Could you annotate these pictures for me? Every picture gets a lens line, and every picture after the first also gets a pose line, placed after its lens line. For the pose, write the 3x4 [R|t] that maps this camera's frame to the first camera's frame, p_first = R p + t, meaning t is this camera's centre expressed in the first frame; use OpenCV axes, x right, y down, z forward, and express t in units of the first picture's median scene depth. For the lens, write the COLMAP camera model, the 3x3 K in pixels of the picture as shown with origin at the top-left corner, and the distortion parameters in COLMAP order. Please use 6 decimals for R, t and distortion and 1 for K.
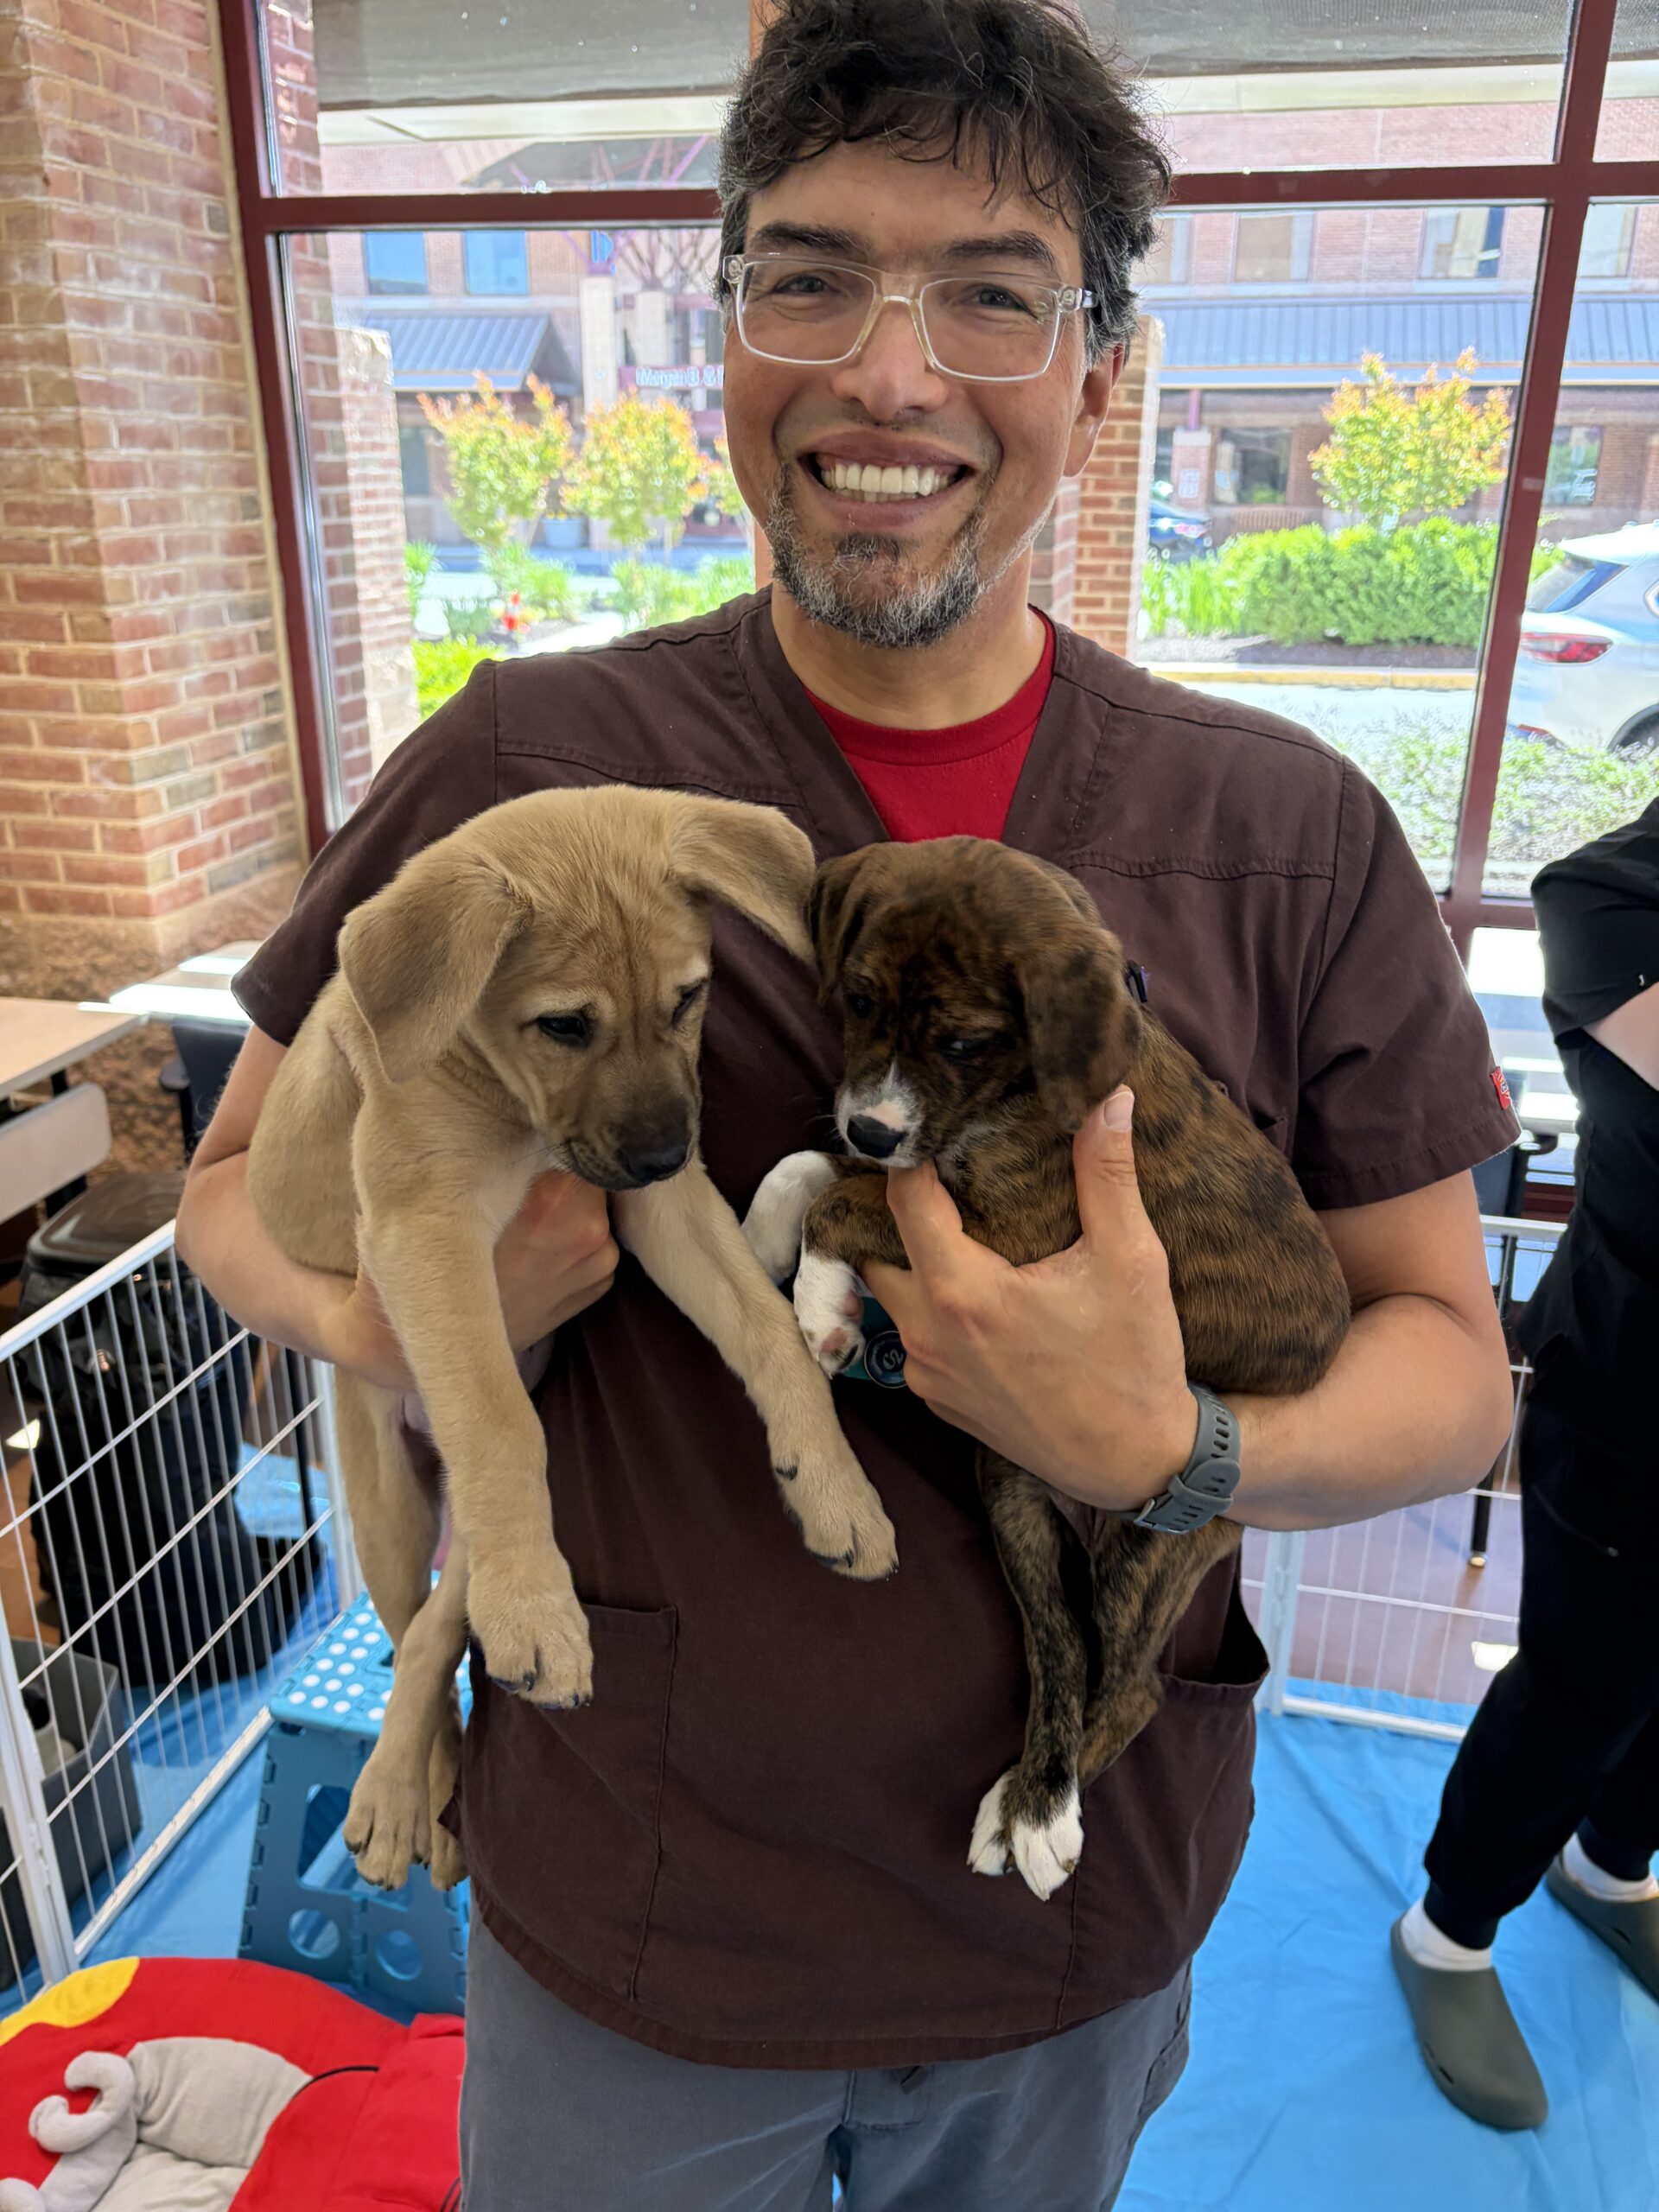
lens RADIAL K [[1679.1, 0, 827.1], [0, 1679.1, 1115.3], [0, 0, 1]] dist [0.033226, -0.046477]
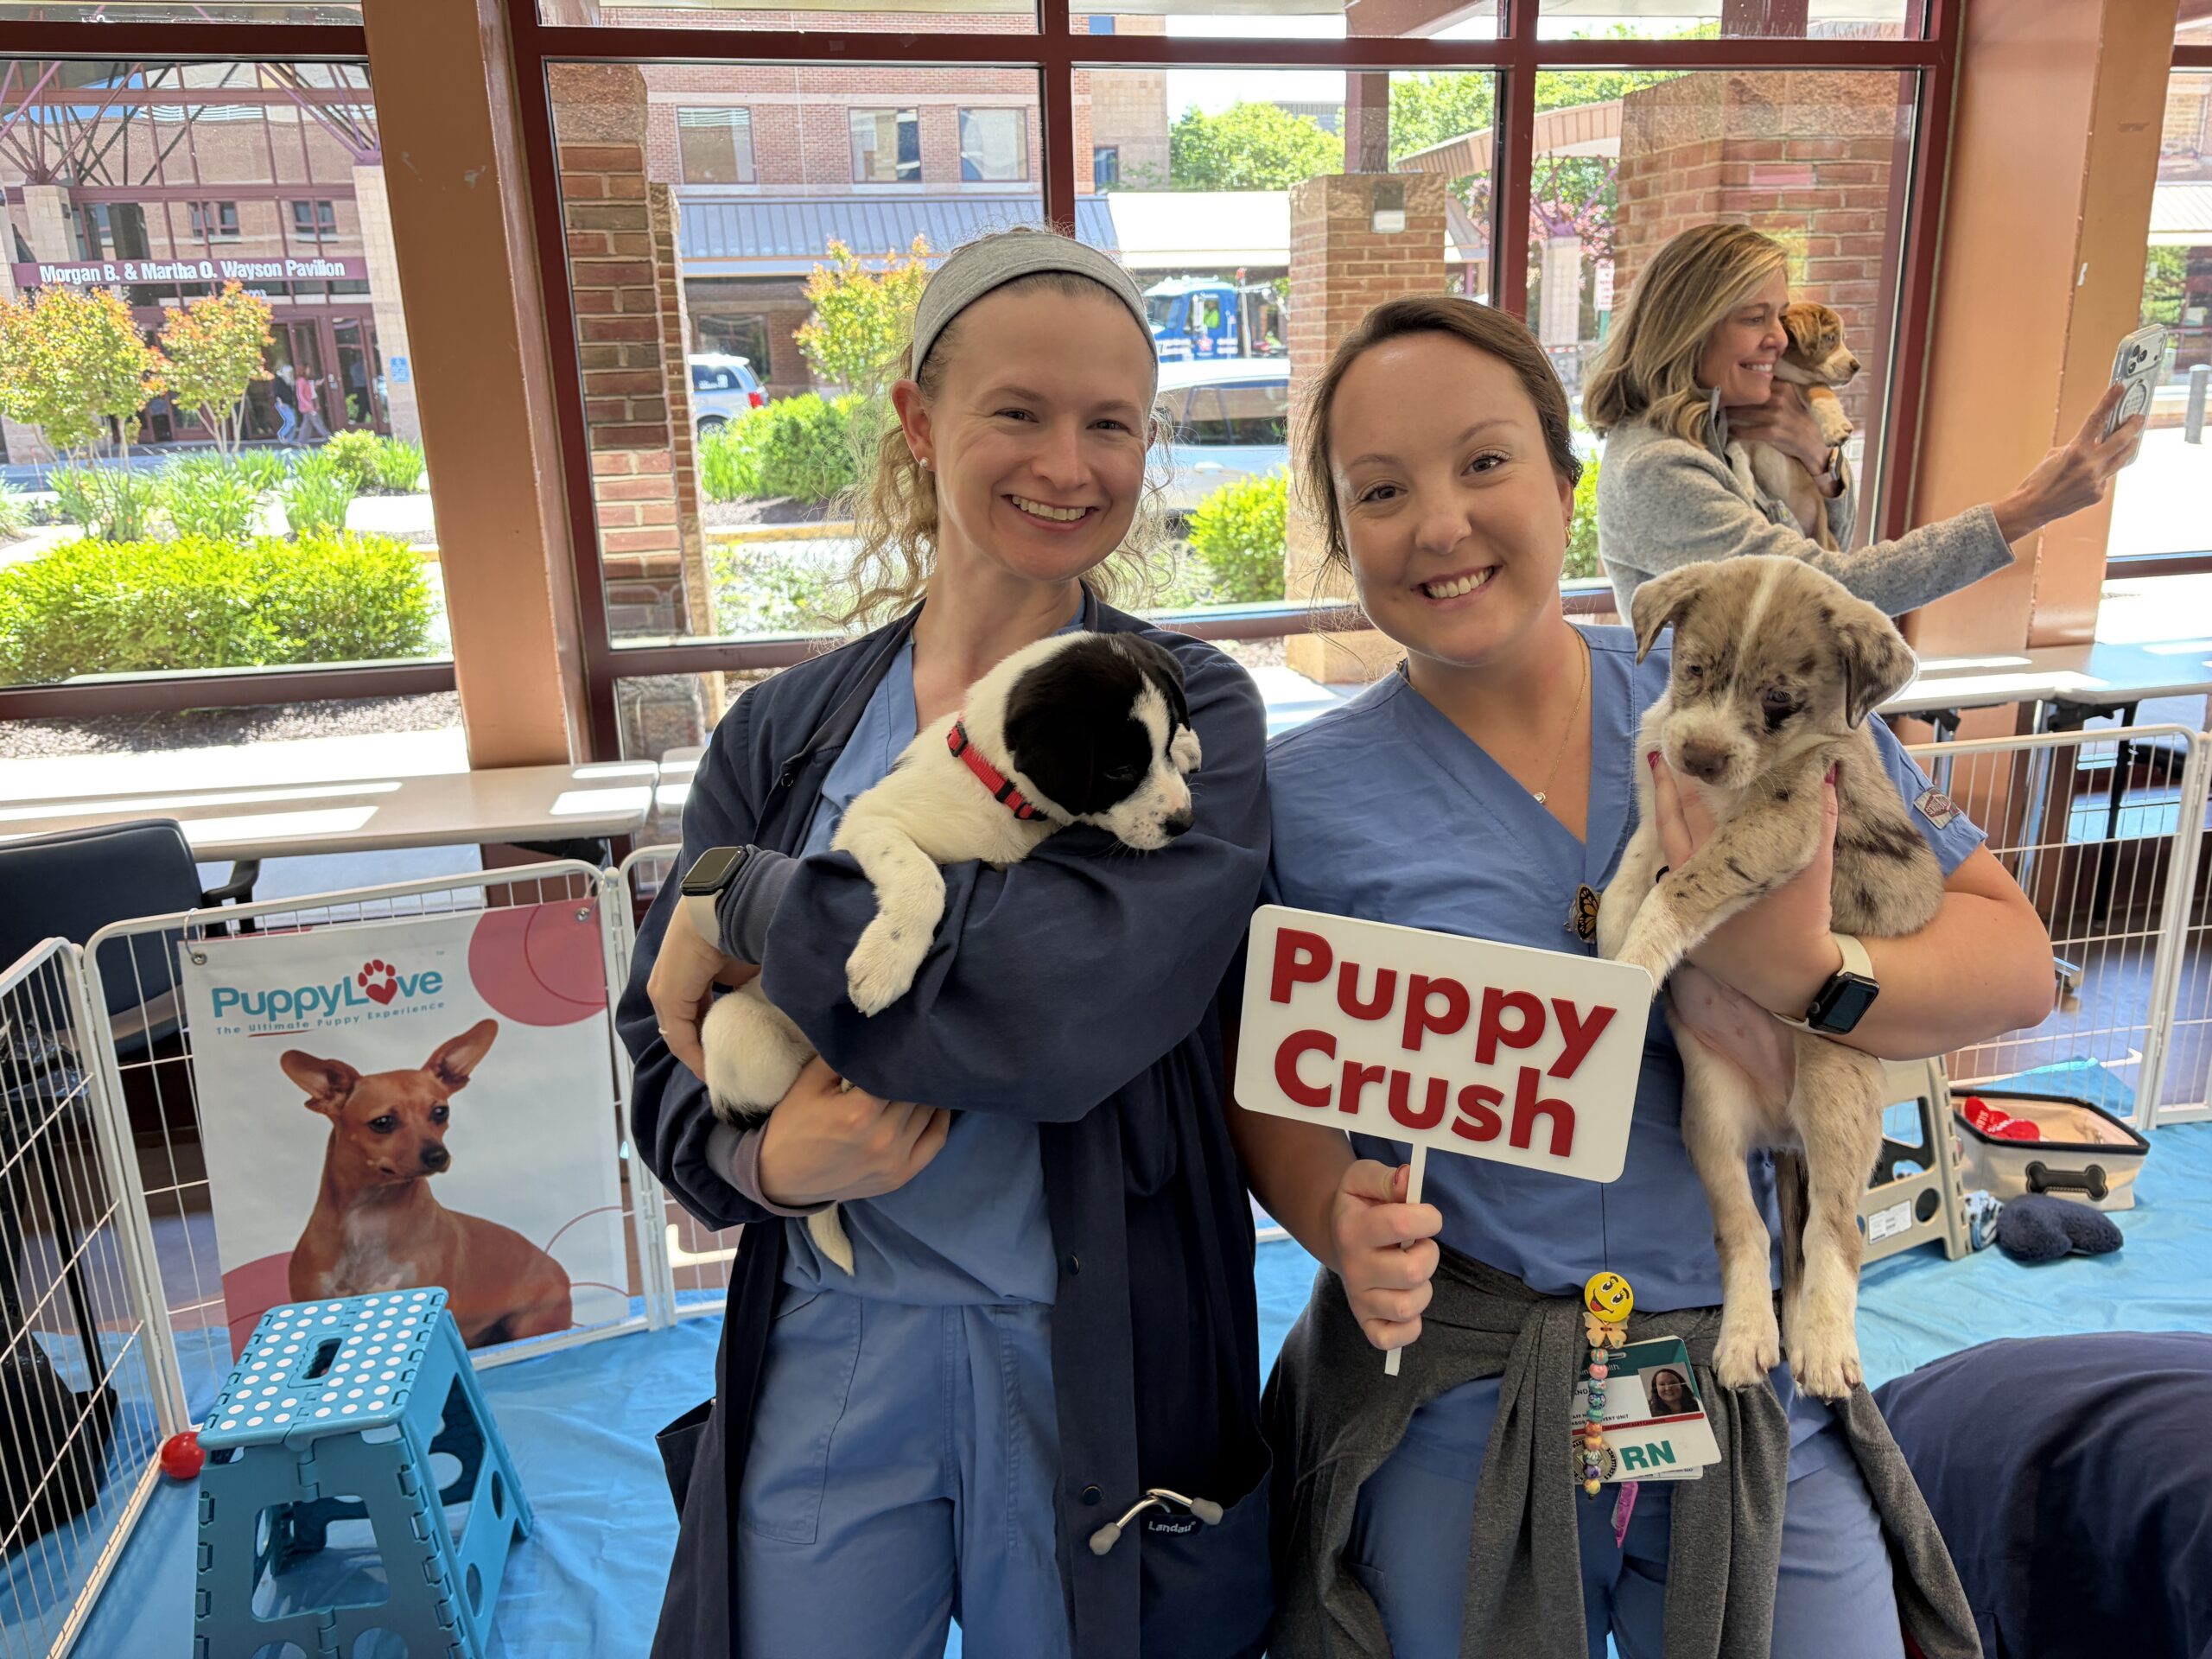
lens RADIAL K [[1679.1, 0, 1116.8], [0, 1679.1, 825.4], [0, 0, 1]] dist [0.033226, -0.046477]
pose [[0.898272, -0.148651, 0.413533, -0.110655], [0.188101, 0.980545, -0.056117, 0.082883], [-0.397146, 0.128194, 0.908758, -0.078522]]
